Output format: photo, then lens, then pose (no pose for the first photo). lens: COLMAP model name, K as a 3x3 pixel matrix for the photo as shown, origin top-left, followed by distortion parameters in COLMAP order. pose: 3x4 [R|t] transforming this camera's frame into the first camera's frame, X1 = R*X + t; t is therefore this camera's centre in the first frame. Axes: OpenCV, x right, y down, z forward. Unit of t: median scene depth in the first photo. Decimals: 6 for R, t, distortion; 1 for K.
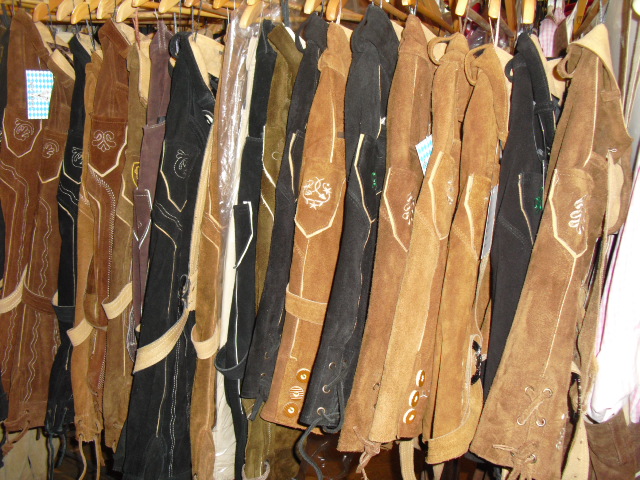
lens RADIAL K [[662.1, 0, 320.0], [0, 662.1, 240.0], [0, 0, 1]] dist [-0.221378, 0.225943]
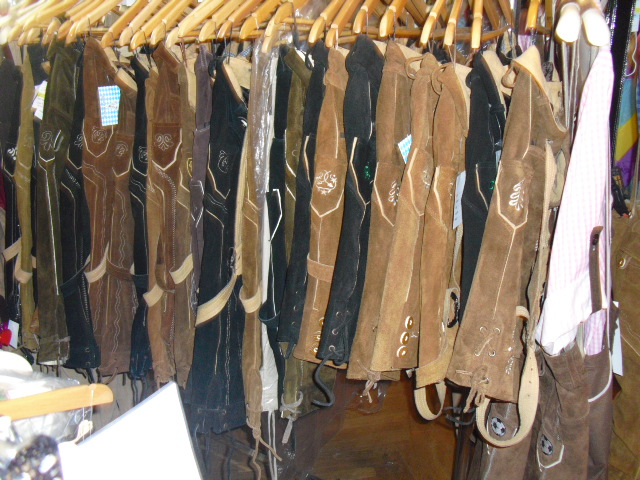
lens RADIAL K [[662.1, 0, 320.0], [0, 662.1, 240.0], [0, 0, 1]] dist [-0.221378, 0.225943]
pose [[0.993891, -0.037405, -0.103831, 0.105080], [0.044477, 0.996784, 0.066657, -0.042055], [0.101004, -0.070868, 0.992359, -0.271447]]
